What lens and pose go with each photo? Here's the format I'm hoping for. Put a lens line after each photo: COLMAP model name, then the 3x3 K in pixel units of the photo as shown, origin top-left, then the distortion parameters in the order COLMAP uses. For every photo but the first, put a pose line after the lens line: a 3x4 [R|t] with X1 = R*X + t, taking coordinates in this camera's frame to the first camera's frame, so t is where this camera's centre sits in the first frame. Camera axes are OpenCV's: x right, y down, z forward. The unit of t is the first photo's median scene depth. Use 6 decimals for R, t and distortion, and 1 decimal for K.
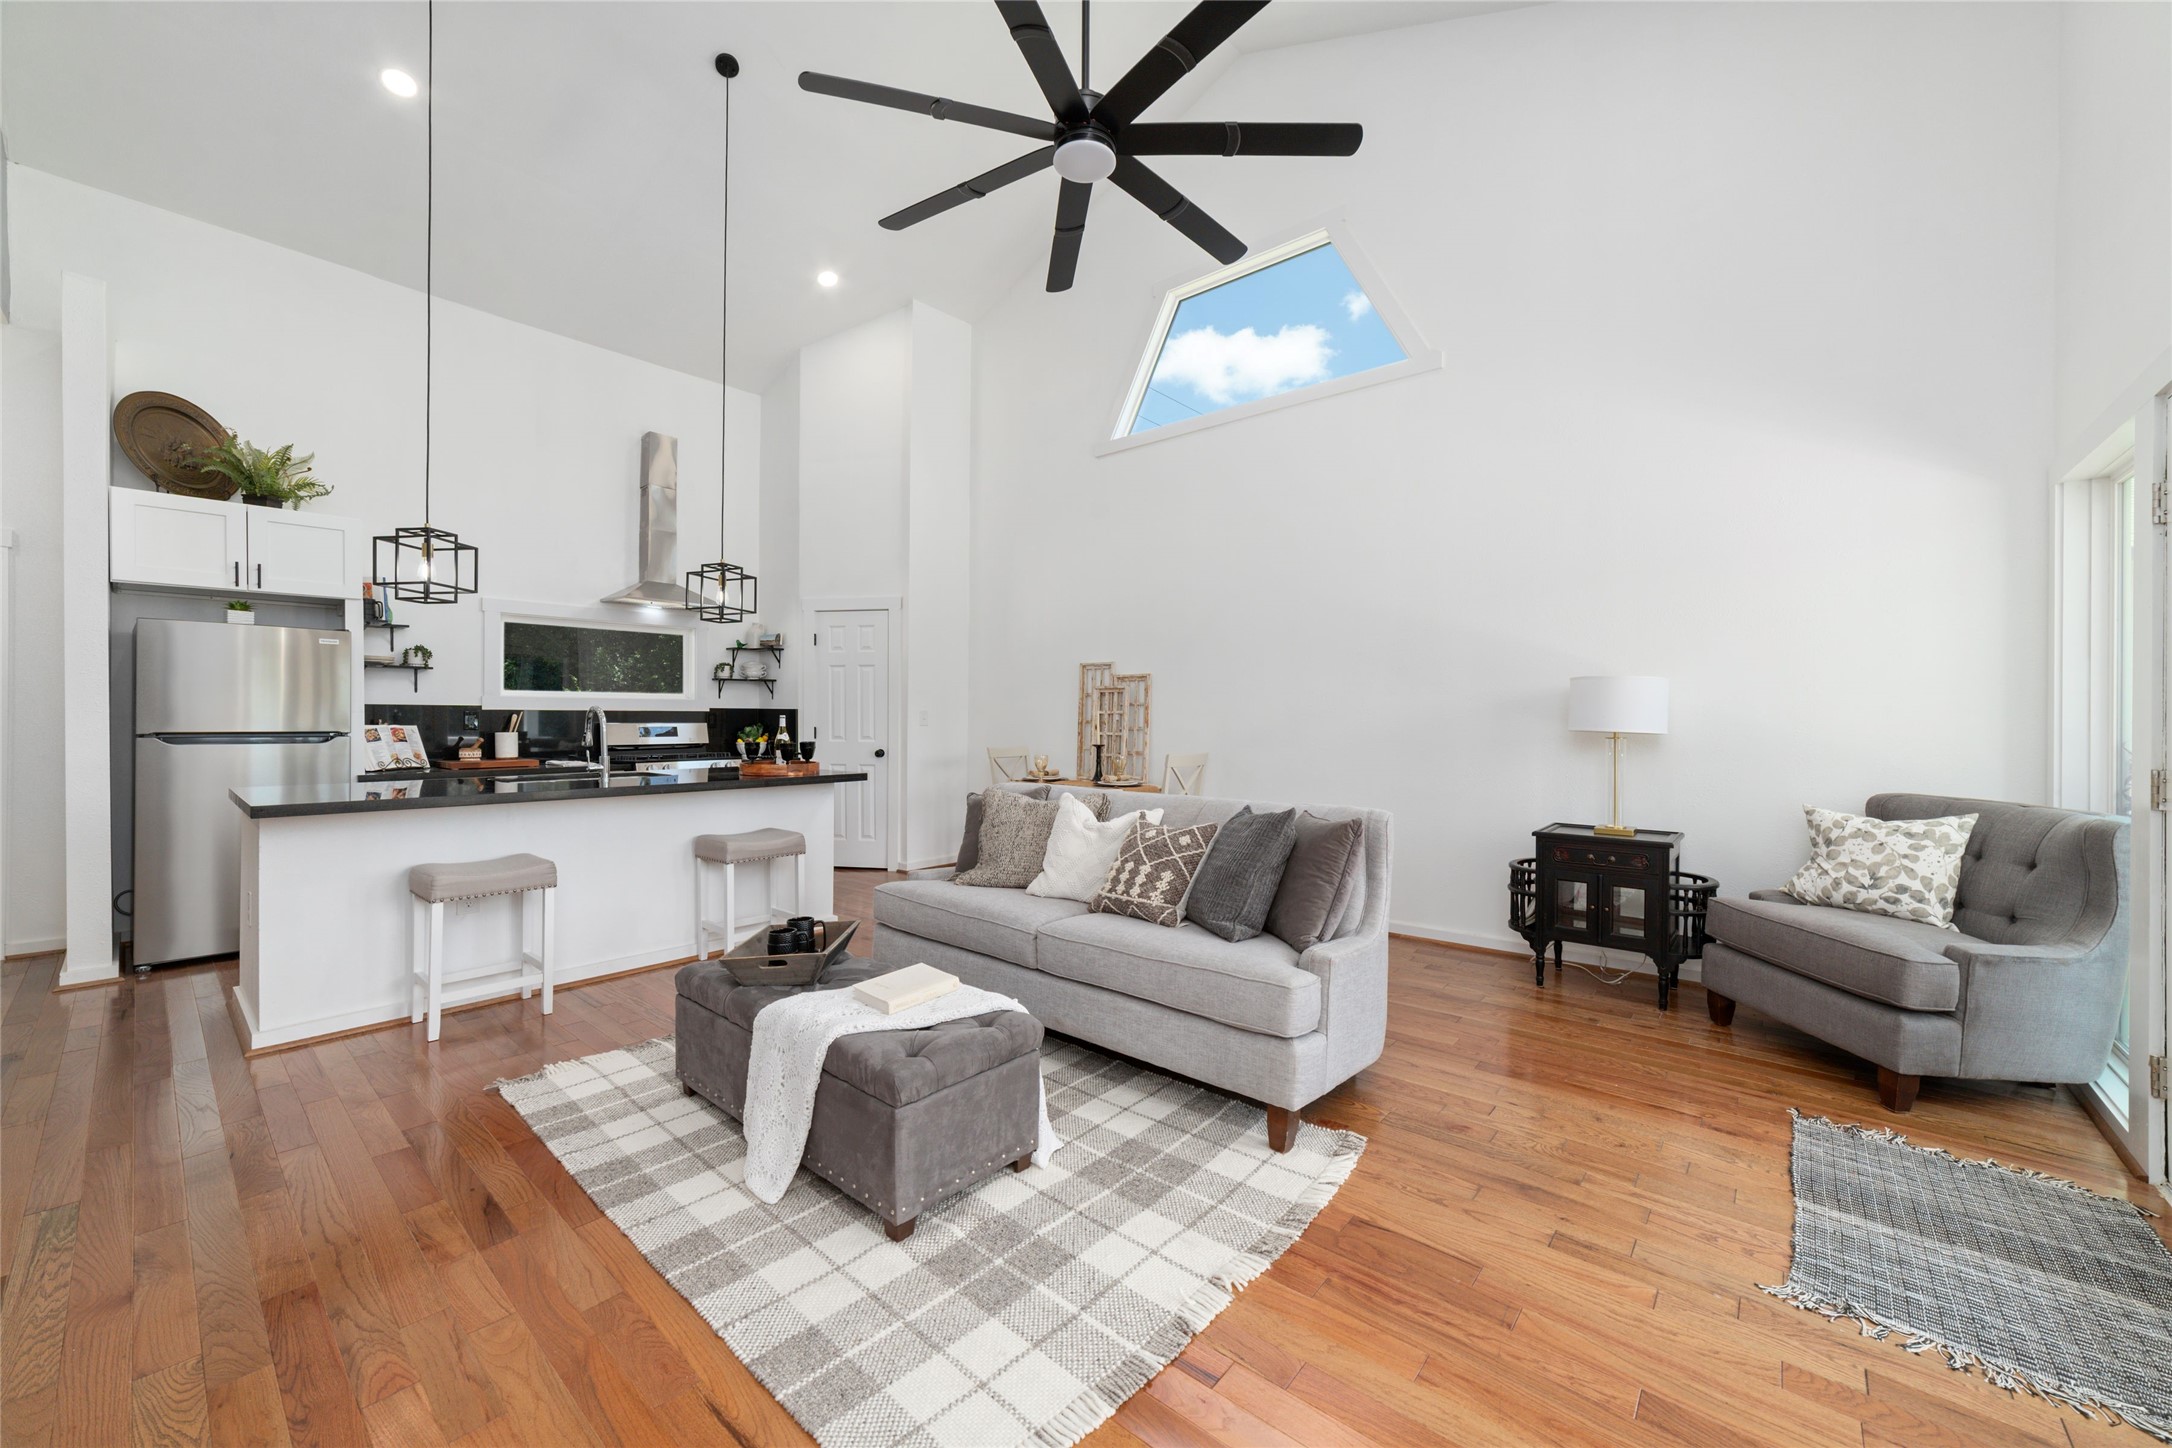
lens RADIAL K [[832.5, 0, 1090.6], [0, 832.5, 719.0], [0, 0, 1]] dist [-0.028587, 0.012344]
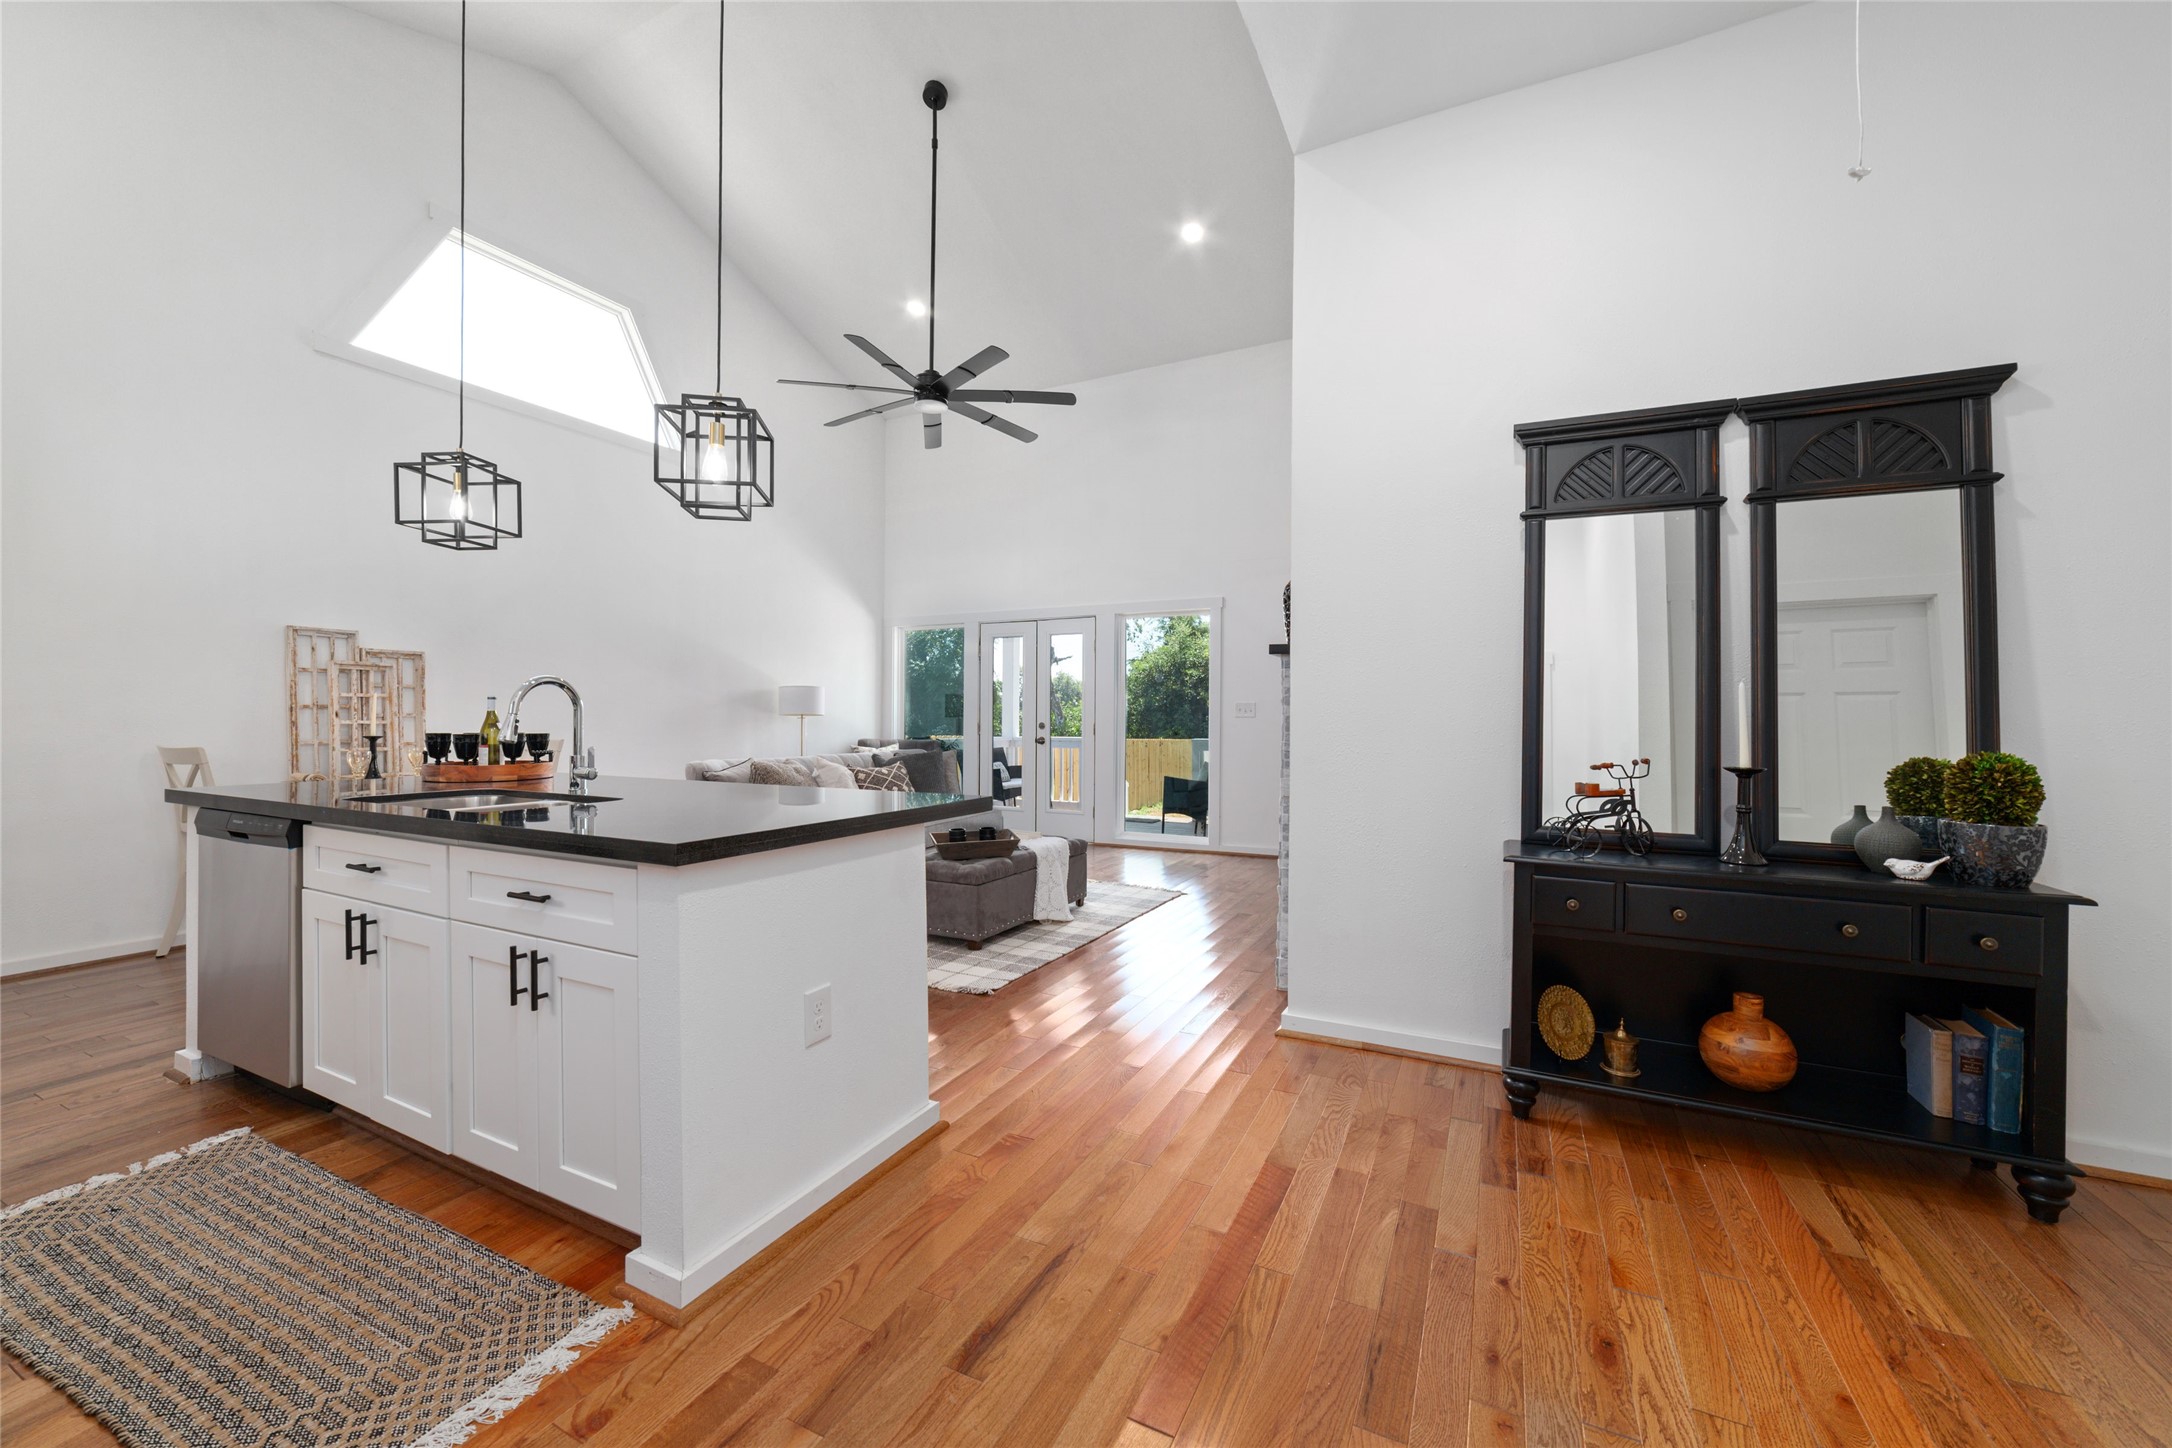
lens RADIAL K [[832.5, 0, 1090.6], [0, 832.5, 719.0], [0, 0, 1]] dist [-0.028587, 0.012344]
pose [[-0.248680, -0.006164, 0.968566, -0.975503], [-0.003831, 0.999978, 0.005380, 0.008687], [-0.968578, -0.002373, -0.248698, 0.567219]]
